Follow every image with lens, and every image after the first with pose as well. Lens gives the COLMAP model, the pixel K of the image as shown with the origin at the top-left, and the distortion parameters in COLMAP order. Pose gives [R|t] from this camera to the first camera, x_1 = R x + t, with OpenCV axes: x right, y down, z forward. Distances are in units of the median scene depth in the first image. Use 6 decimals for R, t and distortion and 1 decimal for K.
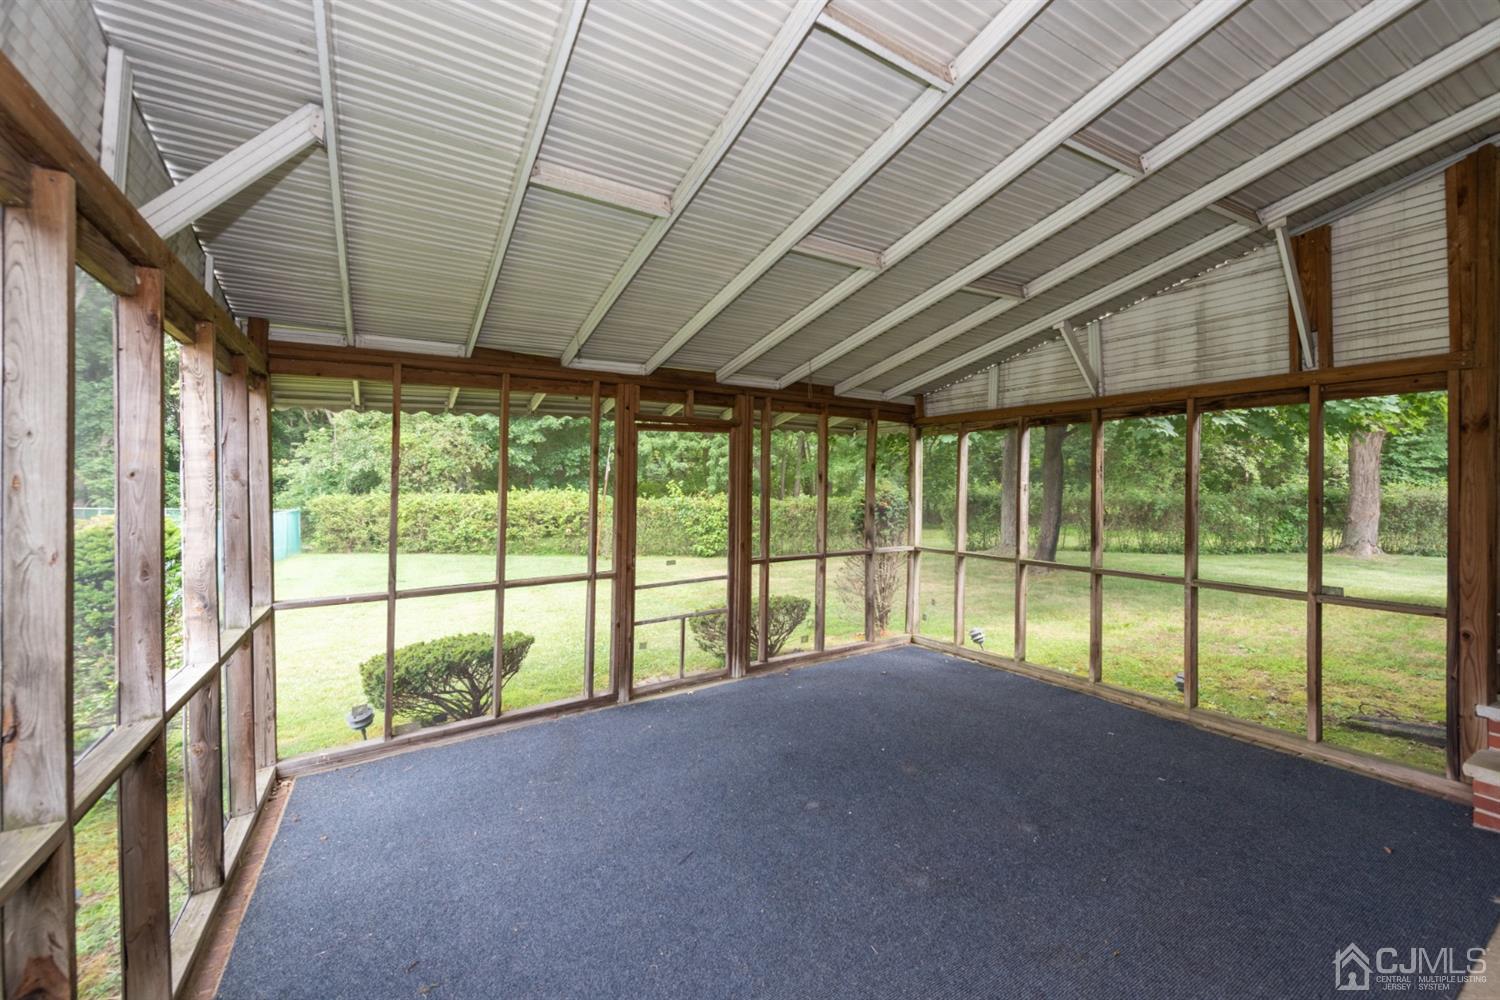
lens RADIAL K [[598.8, 0, 749.5], [0, 598.8, 466.9], [0, 0, 1]] dist [0.000585, -0.000875]
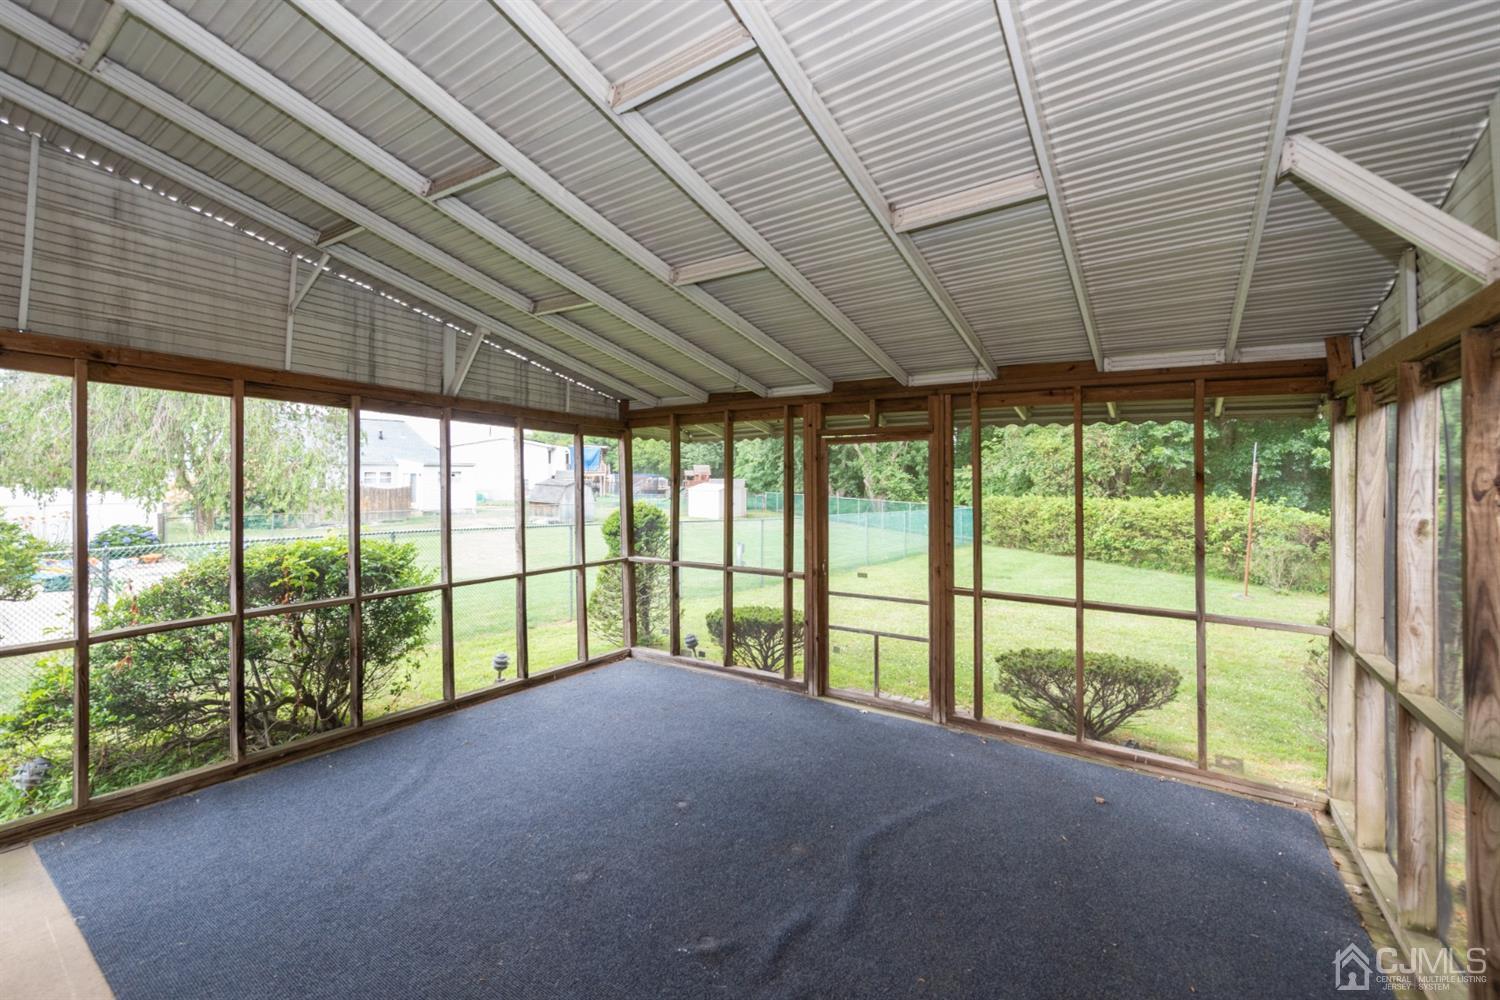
lens RADIAL K [[598.8, 0, 749.5], [0, 598.8, 466.9], [0, 0, 1]] dist [0.000585, -0.000875]
pose [[0.417709, -0.013841, -0.908476, 0.172904], [0.011485, 0.999885, -0.009953, -0.003194], [0.908508, -0.006276, 0.417819, 0.102919]]
